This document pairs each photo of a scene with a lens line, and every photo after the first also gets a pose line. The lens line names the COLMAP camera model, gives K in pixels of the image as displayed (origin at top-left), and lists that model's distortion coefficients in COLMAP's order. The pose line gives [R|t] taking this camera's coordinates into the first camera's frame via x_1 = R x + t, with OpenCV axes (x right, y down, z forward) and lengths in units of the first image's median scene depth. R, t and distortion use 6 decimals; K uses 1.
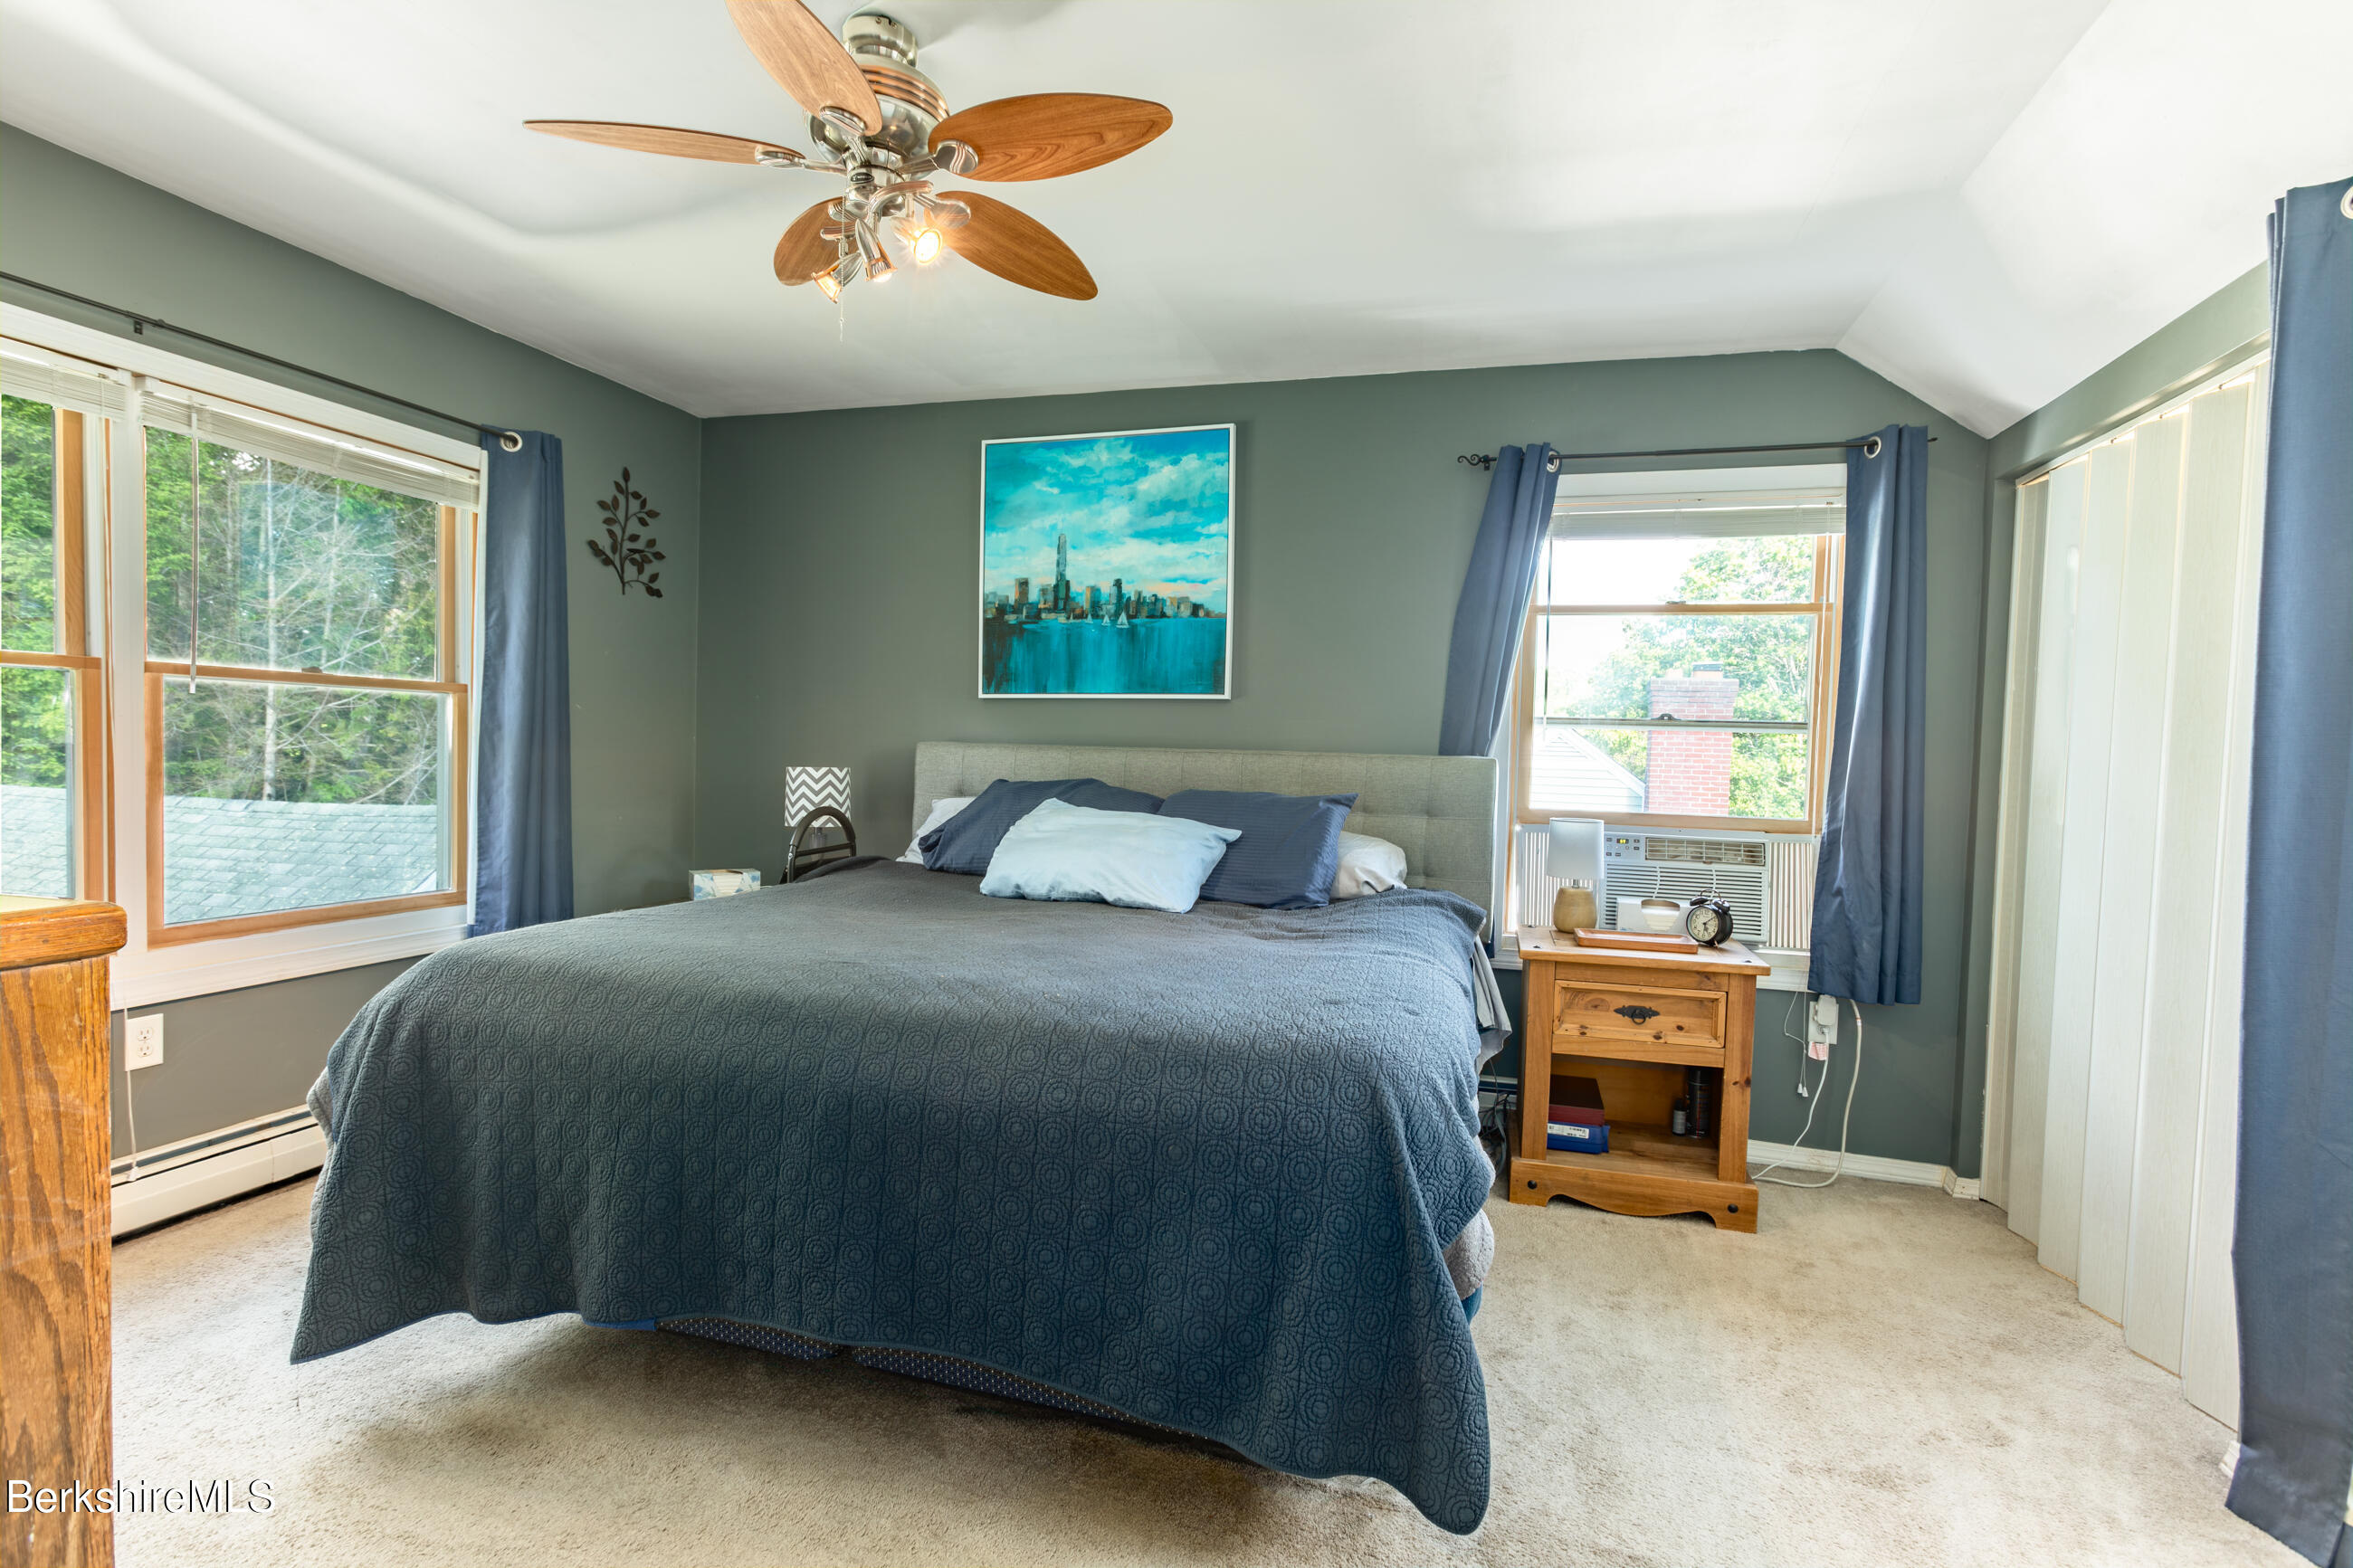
lens RADIAL K [[1164.3, 0, 1157.1], [0, 1164.3, 806.2], [0, 0, 1]] dist [-0.040470, 0.007525]
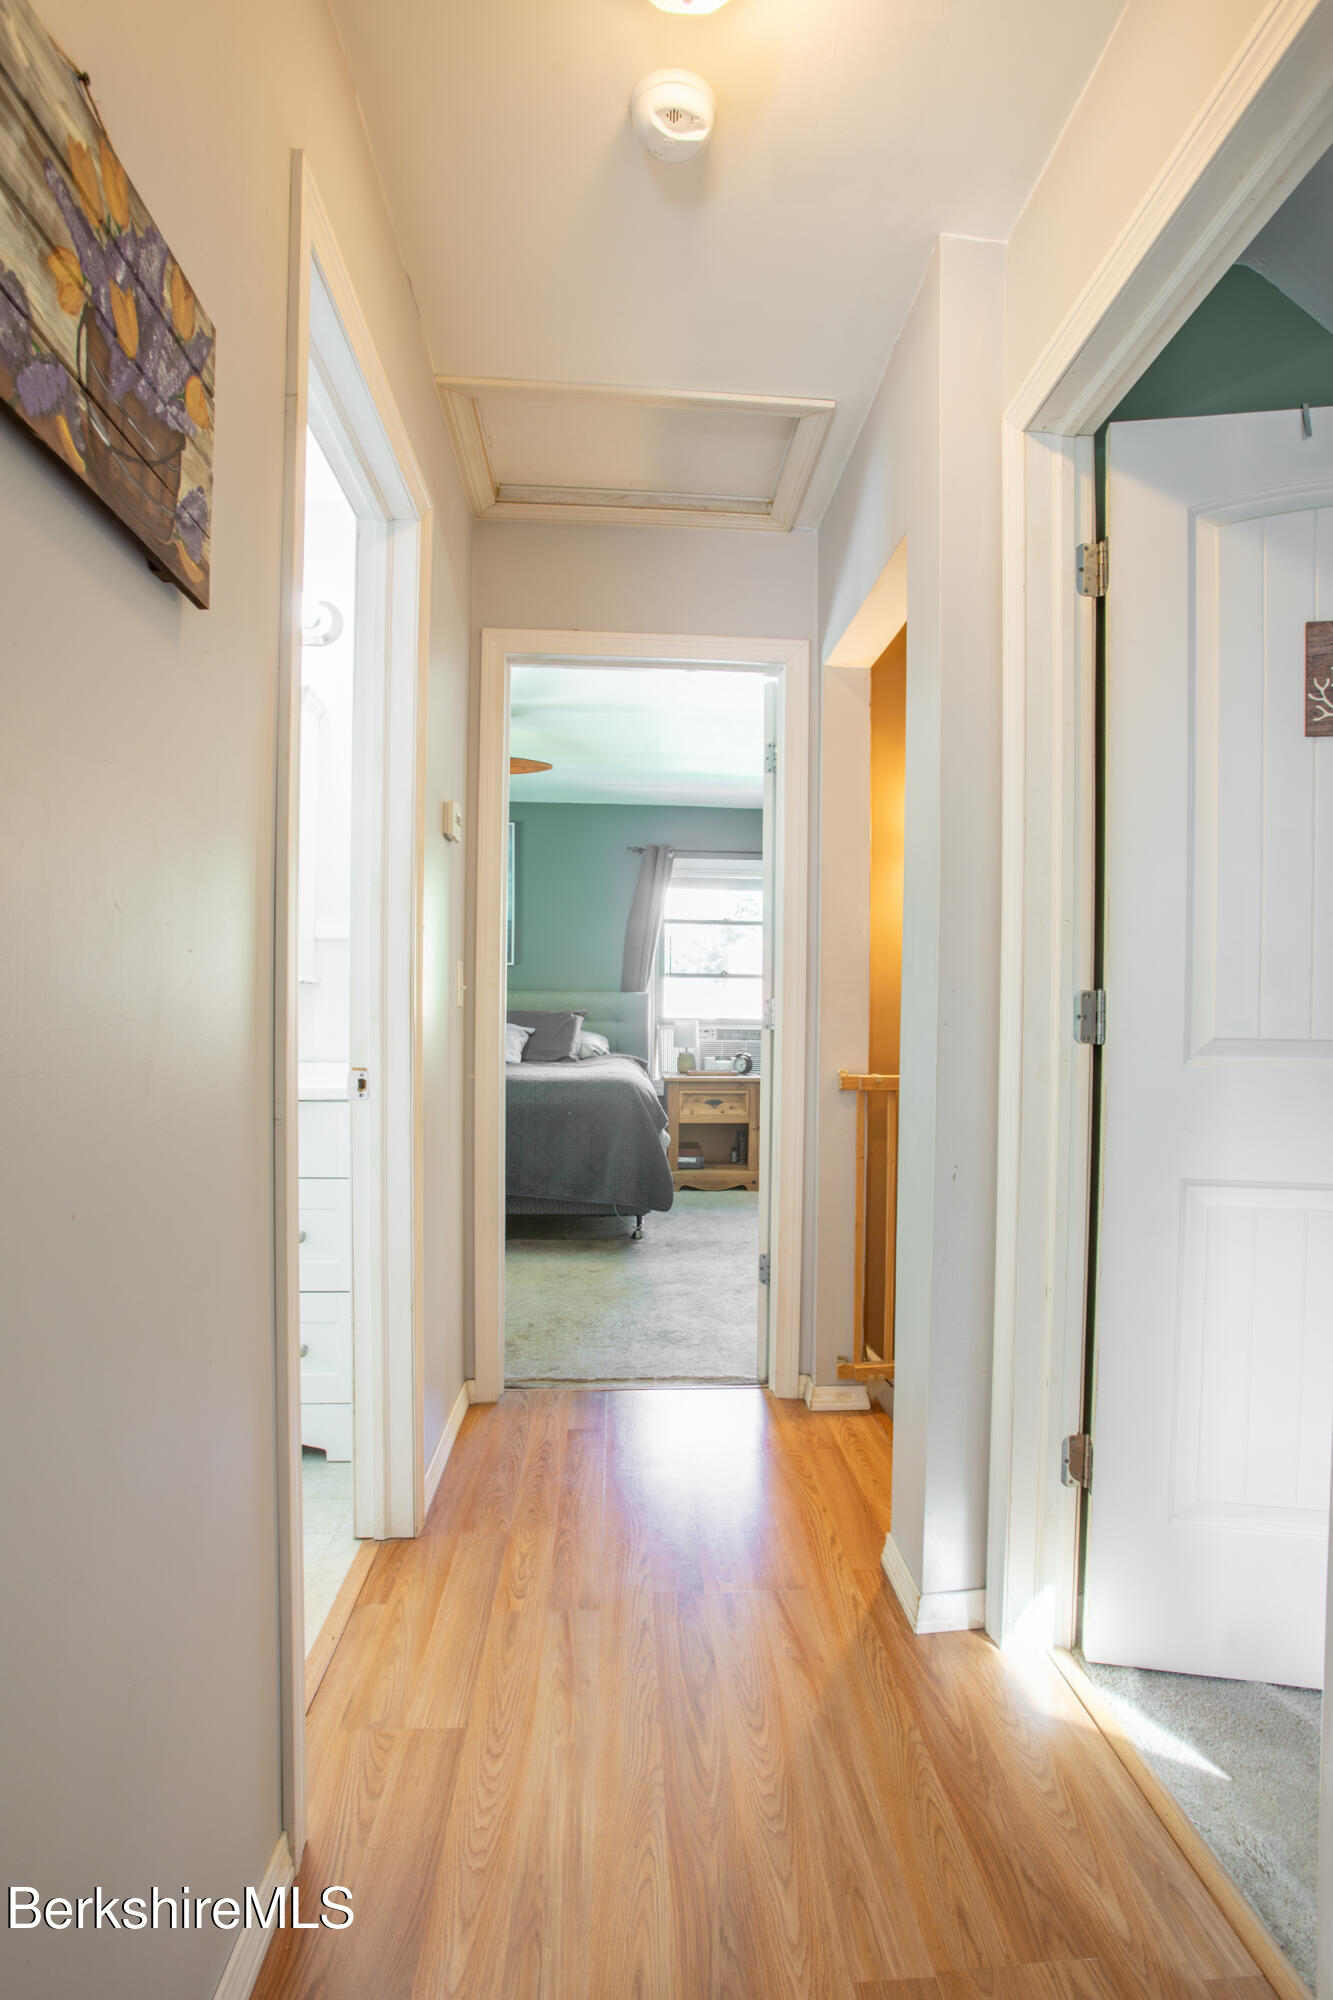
lens RADIAL K [[989.7, 0, 672.4], [0, 989.7, 1007.7], [0, 0, 1]] dist [-0.040470, 0.007525]
pose [[0.942357, -0.011473, 0.334413, -0.290399], [0.024916, 0.999043, -0.035938, 0.054573], [-0.333681, 0.042198, 0.941741, -0.761111]]
